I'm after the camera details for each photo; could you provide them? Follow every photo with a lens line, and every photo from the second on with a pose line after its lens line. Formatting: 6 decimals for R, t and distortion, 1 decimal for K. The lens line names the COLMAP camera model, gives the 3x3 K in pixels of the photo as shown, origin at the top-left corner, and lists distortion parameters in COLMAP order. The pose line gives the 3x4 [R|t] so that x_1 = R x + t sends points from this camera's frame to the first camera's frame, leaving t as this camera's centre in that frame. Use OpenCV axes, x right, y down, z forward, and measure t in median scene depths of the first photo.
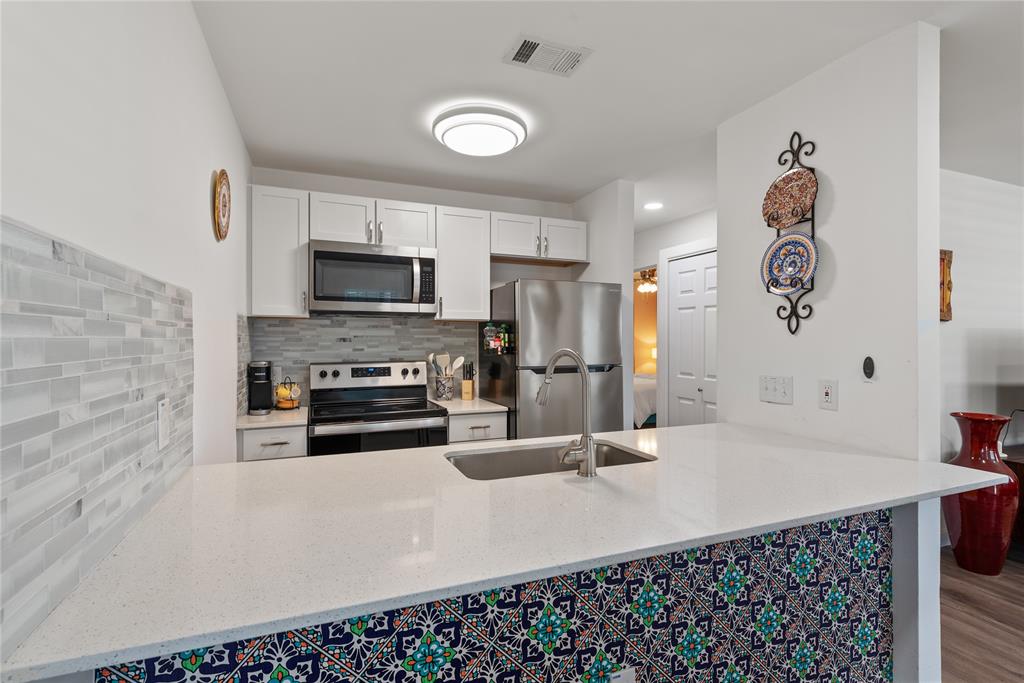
lens RADIAL K [[496.7, 0, 513.2], [0, 496.7, 341.5], [0, 0, 1]] dist [0.000166, 0.000023]
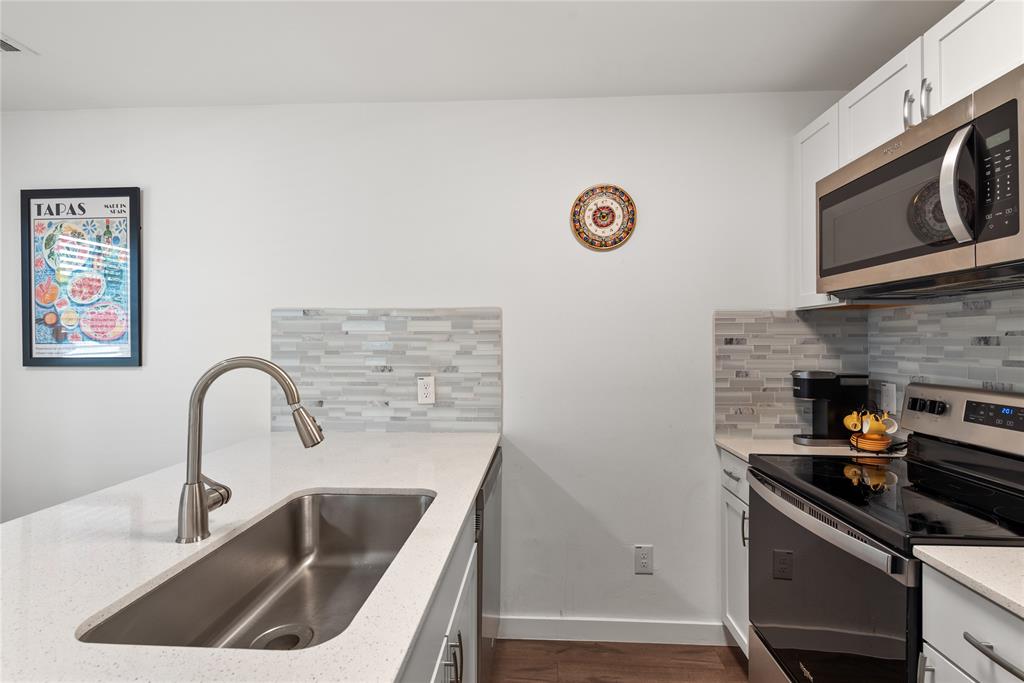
lens RADIAL K [[460.1, 0, 511.3], [0, 460.1, 341.0], [0, 0, 1]] dist [-0.000309, -0.000102]
pose [[-0.436543, -0.000602, -0.899683, 0.256341], [-0.000931, 1.000000, -0.000218, -0.002839], [0.899683, 0.000743, -0.436544, 0.811835]]
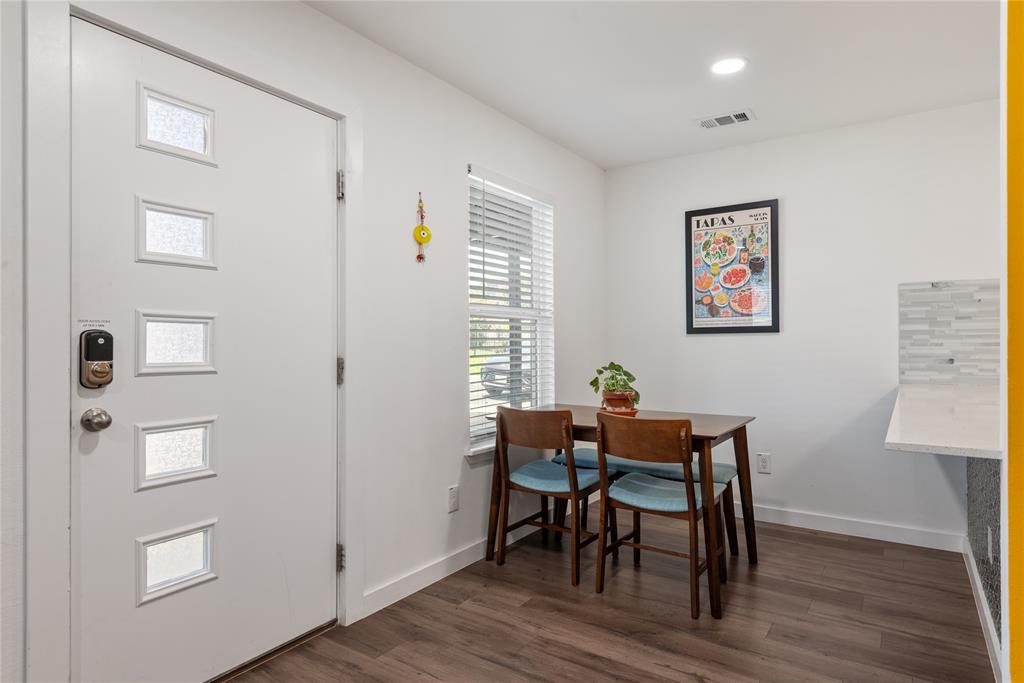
lens RADIAL K [[582.6, 0, 510.9], [0, 582.6, 339.9], [0, 0, 1]] dist [0.003091, 0.000379]
pose [[-0.836400, 0.005889, -0.548088, 0.971502], [0.007814, 0.999969, -0.001180, 0.047641], [0.548063, -0.005270, -0.836420, 0.694477]]
